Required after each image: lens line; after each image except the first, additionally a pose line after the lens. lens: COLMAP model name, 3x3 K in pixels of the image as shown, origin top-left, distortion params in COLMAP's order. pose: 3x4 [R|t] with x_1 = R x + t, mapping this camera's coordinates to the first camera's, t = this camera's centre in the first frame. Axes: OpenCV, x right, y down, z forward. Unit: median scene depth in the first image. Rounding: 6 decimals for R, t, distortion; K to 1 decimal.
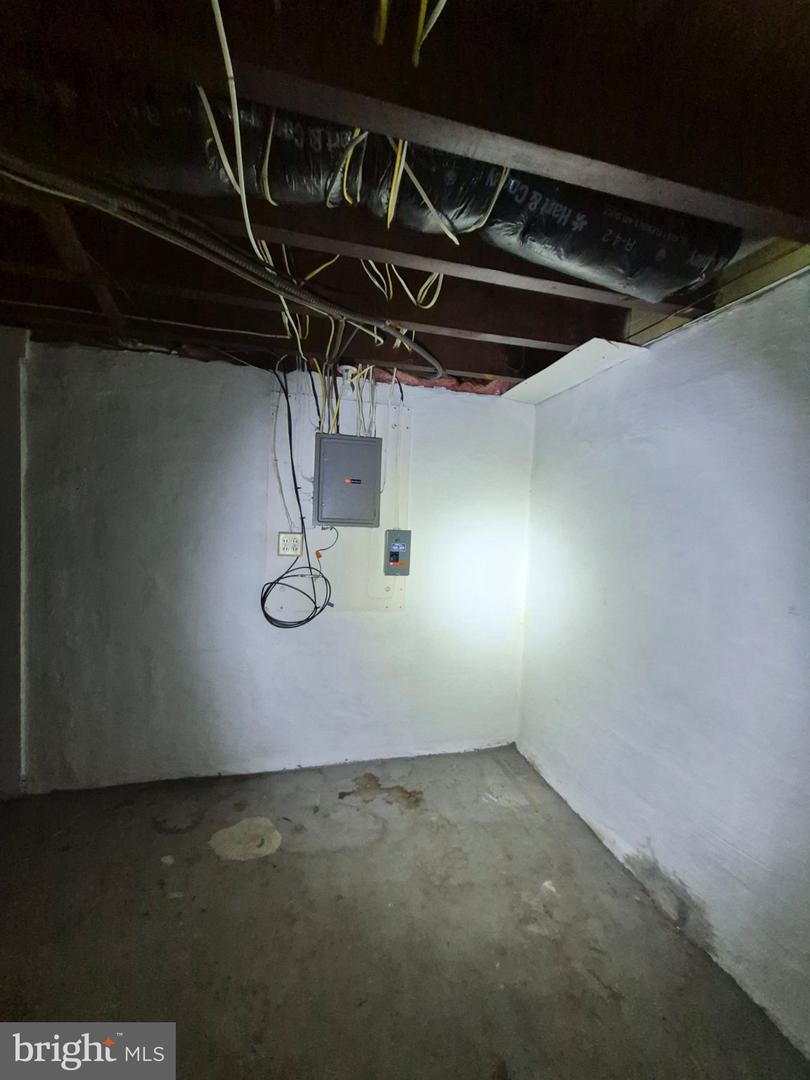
lens RADIAL K [[424.1, 0, 400.2], [0, 424.1, 536.8], [0, 0, 1]] dist [-0.002357, -0.000053]
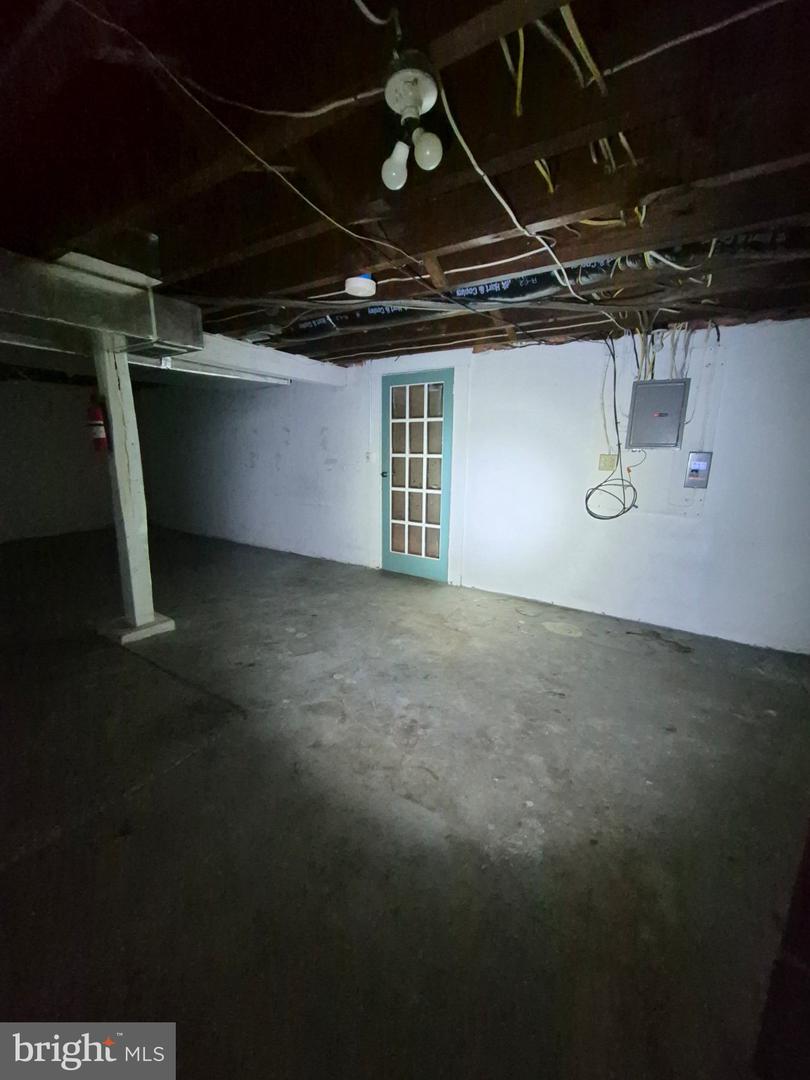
lens RADIAL K [[424.1, 0, 402.3], [0, 424.1, 534.0], [0, 0, 1]] dist [-0.002357, -0.000053]
pose [[0.701084, 0.120798, -0.702773, 0.296191], [-0.009184, 0.986995, 0.160491, 0.032138], [0.713020, -0.106063, 0.693075, -0.541024]]
